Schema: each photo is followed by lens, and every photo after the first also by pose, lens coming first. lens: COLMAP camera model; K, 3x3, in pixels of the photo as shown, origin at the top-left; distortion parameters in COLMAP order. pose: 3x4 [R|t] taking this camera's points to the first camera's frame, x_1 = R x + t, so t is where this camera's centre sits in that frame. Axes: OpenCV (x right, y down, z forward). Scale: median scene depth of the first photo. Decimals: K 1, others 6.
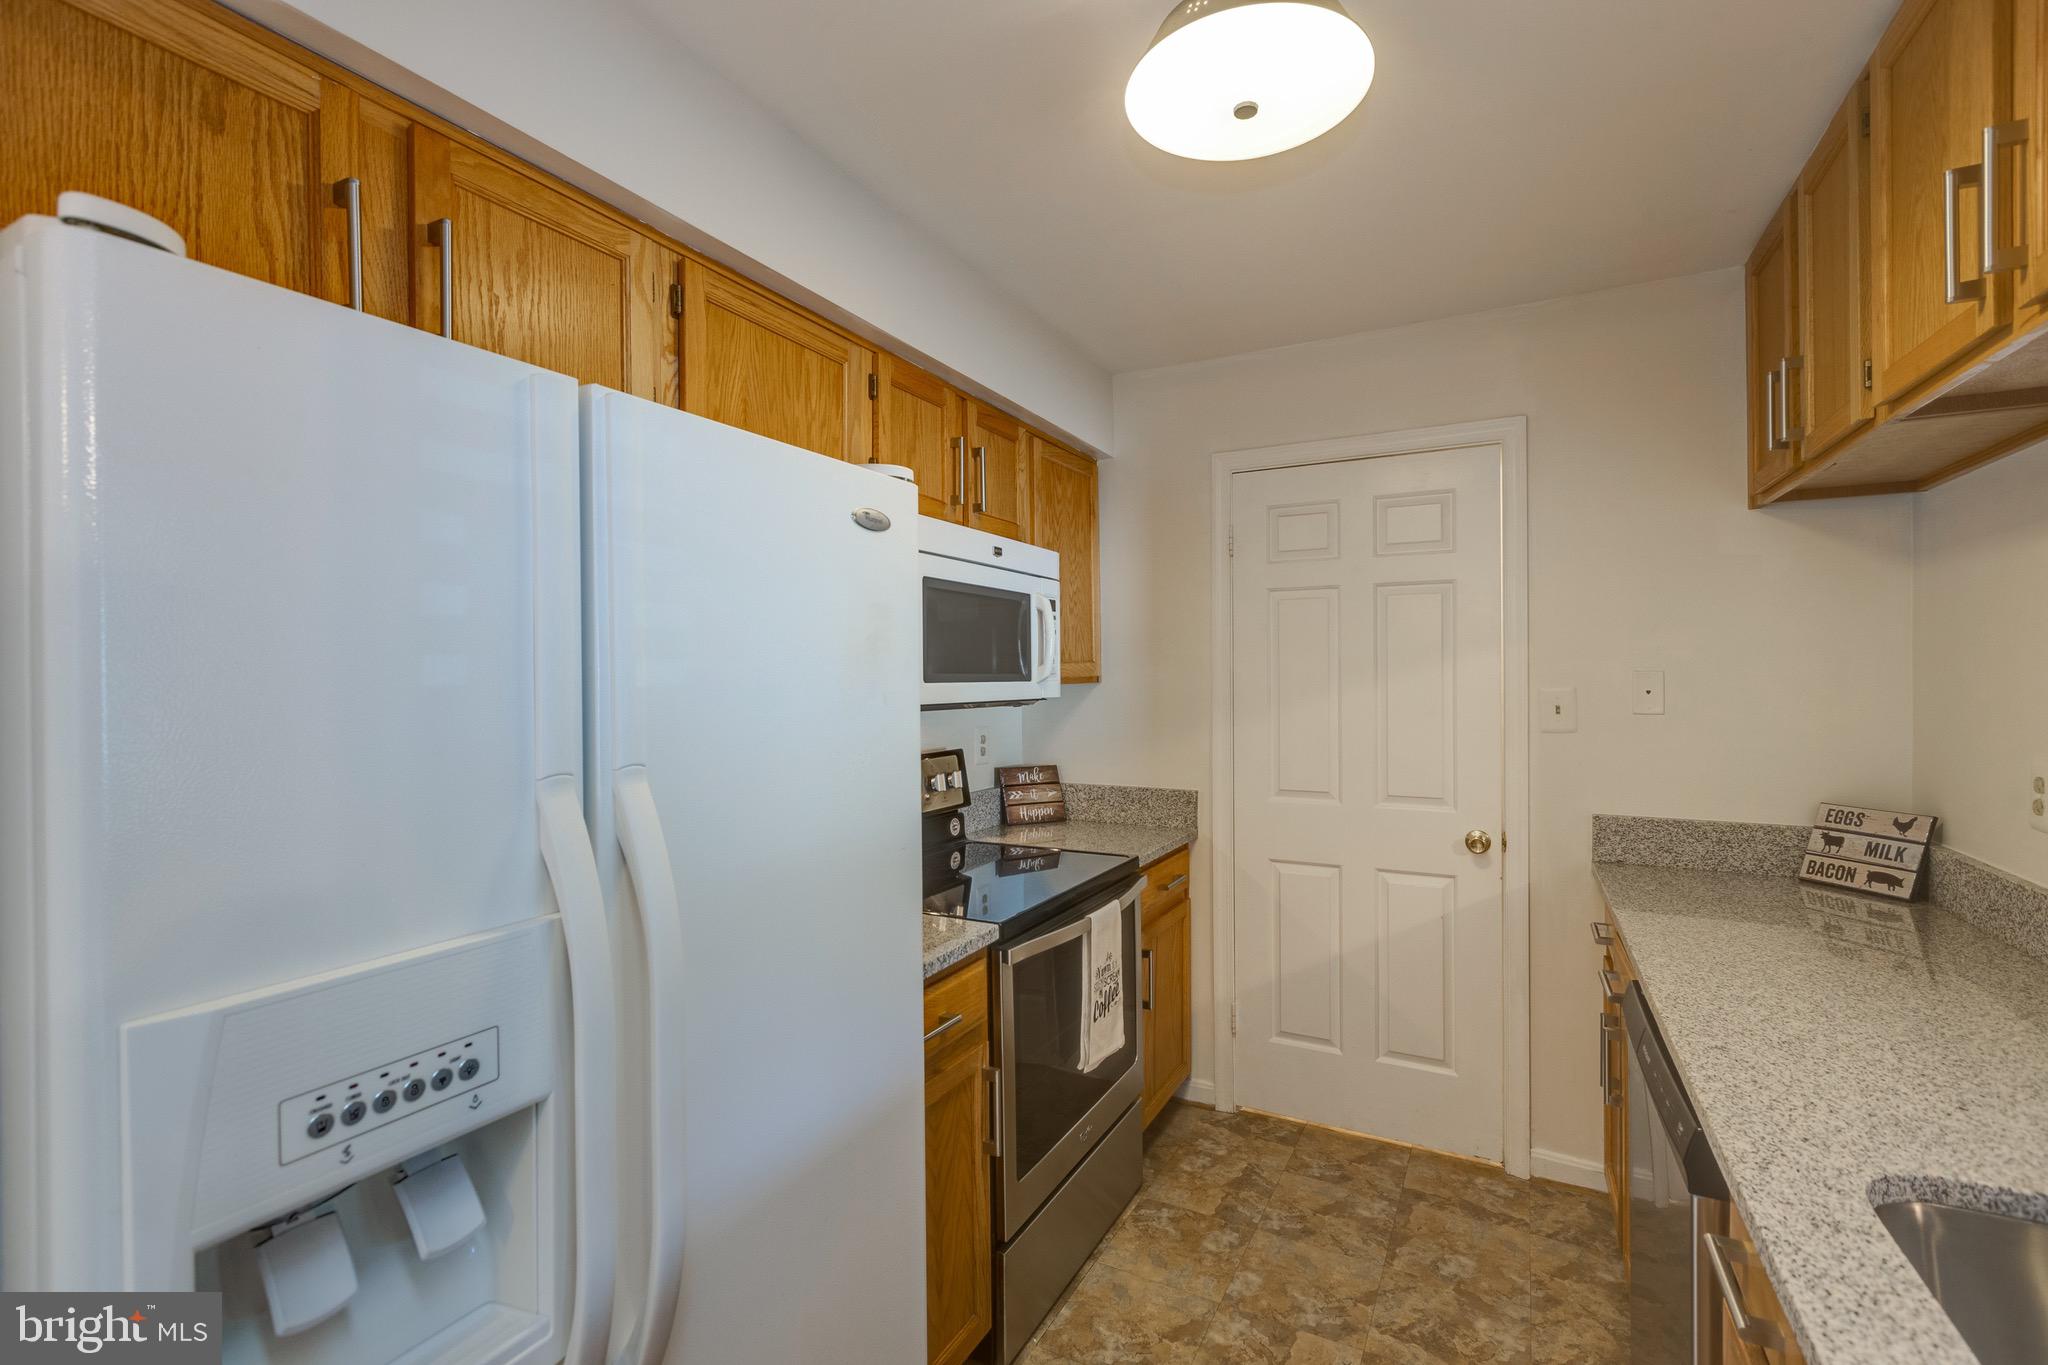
lens RADIAL K [[908.9, 0, 1029.9], [0, 908.9, 679.5], [0, 0, 1]] dist [0.004214, -0.001335]
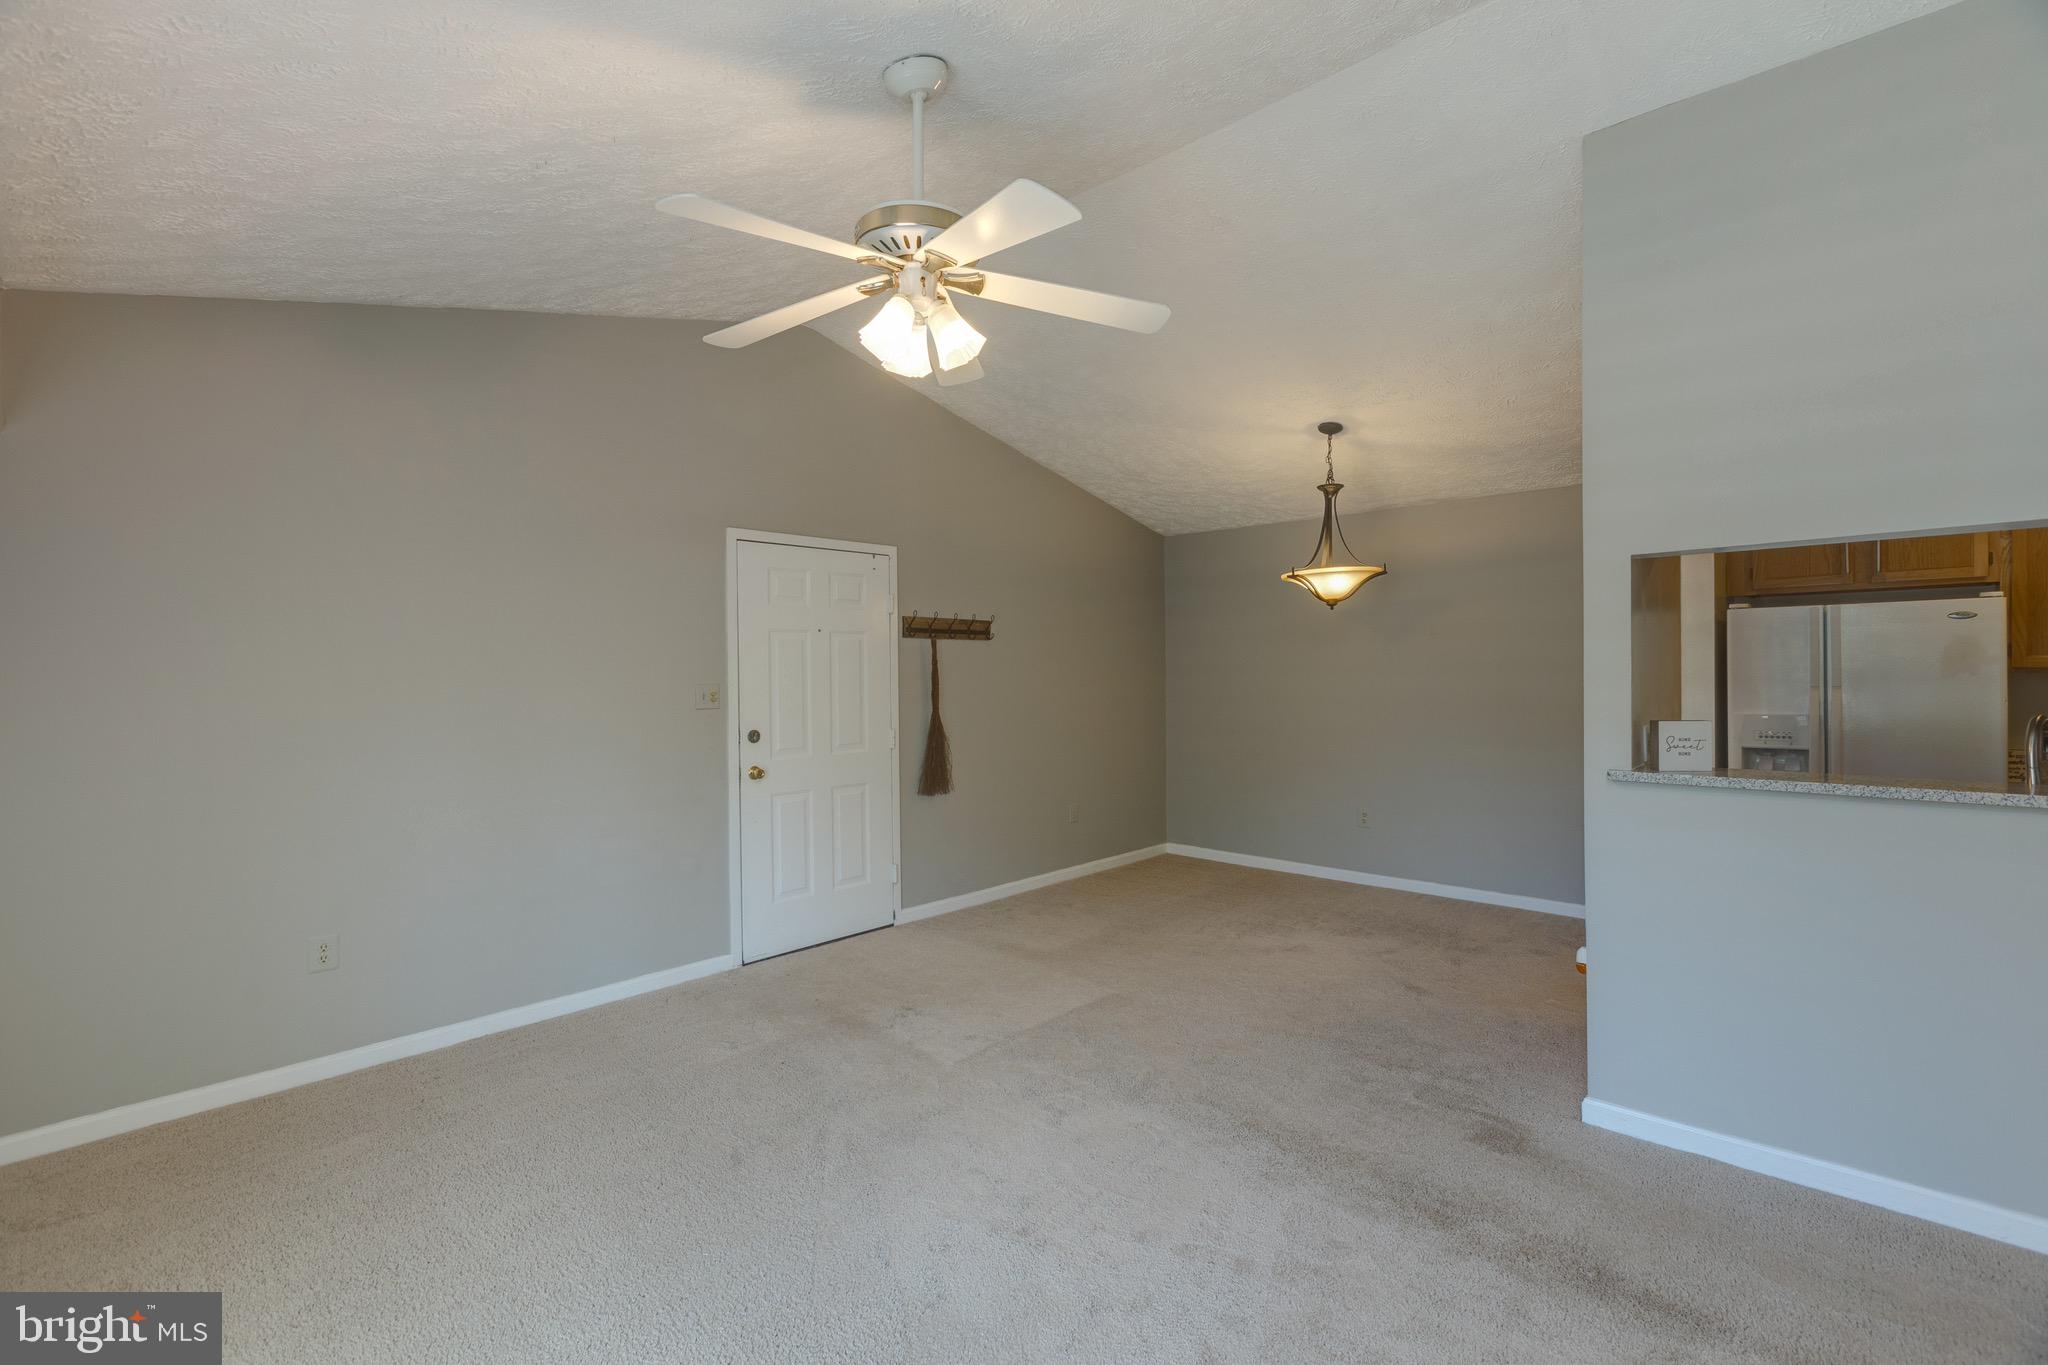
lens RADIAL K [[908.9, 0, 1027.6], [0, 908.9, 674.0], [0, 0, 1]] dist [0.004214, -0.001335]
pose [[-0.269486, 0.011807, -0.962932, 2.113073], [0.007257, 0.999921, 0.010229, -0.018651], [0.962977, -0.004232, -0.269551, -0.700741]]
